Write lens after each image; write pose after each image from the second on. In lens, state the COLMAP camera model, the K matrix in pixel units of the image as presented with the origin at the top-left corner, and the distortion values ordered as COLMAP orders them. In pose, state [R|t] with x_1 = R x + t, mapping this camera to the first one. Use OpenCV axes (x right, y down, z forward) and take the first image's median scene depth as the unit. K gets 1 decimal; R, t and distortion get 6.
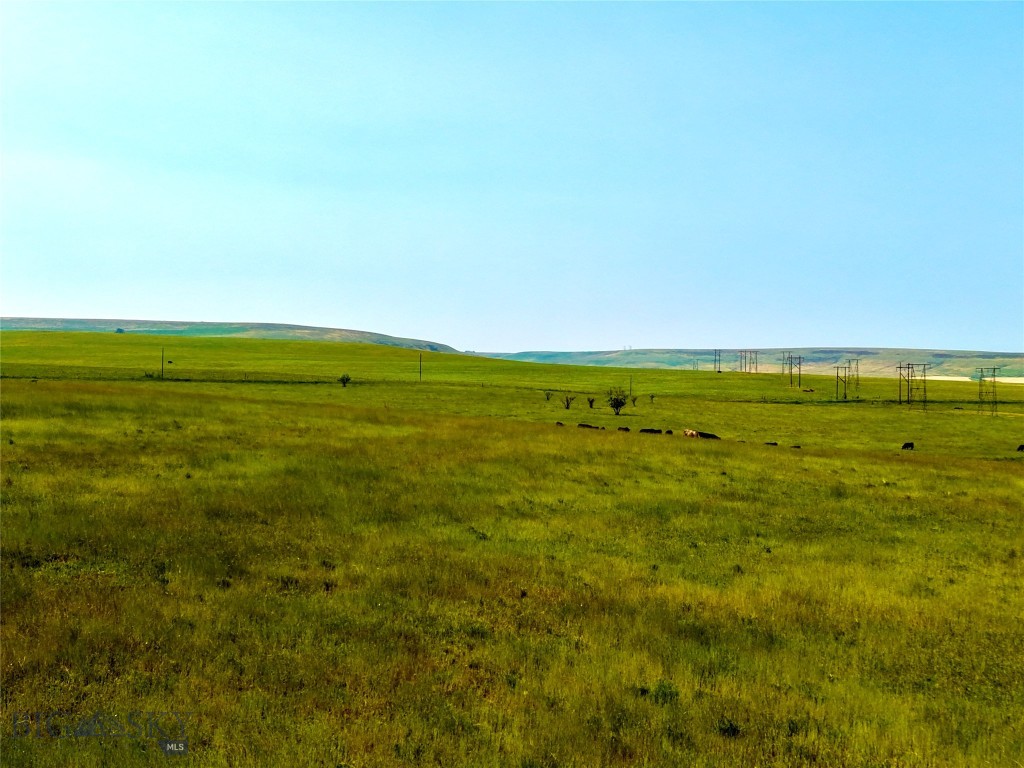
lens RADIAL K [[1289.6, 0, 515.3], [0, 1289.6, 384.1], [0, 0, 1]] dist [0.262366, -0.891385]
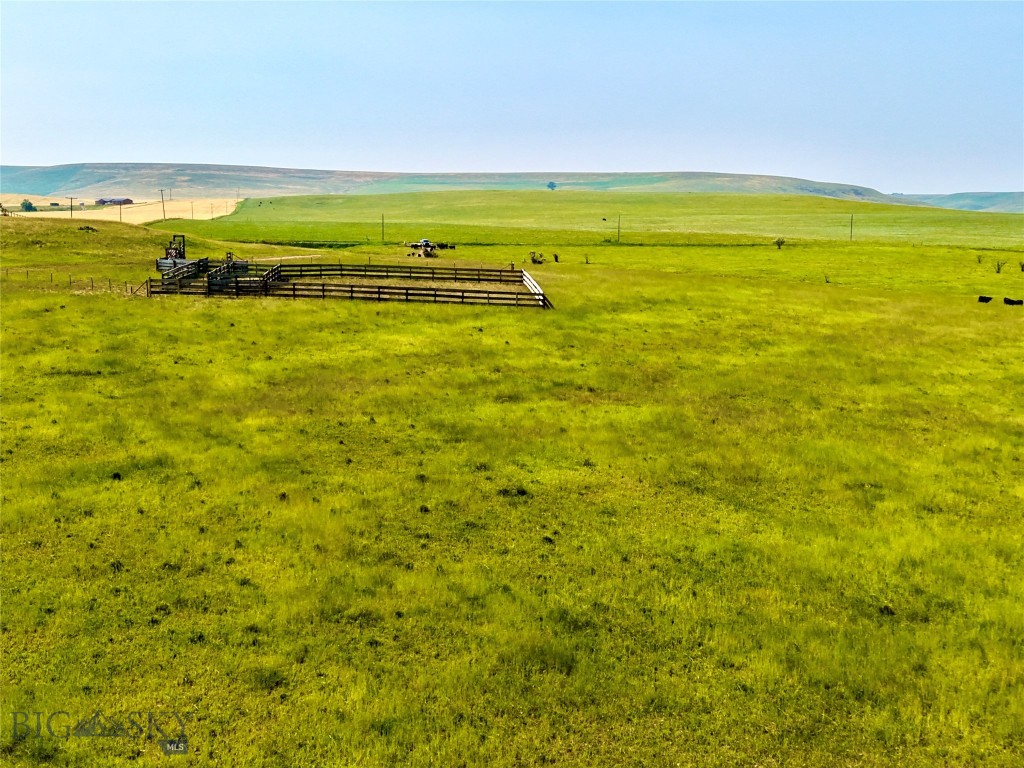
lens RADIAL K [[1289.6, 0, 515.3], [0, 1289.6, 384.1], [0, 0, 1]] dist [0.262366, -0.891385]
pose [[0.950544, 0.028941, -0.309238, -0.000120], [0.007728, 0.993137, 0.116701, -0.018987], [0.310493, -0.113319, 0.943797, -0.153890]]
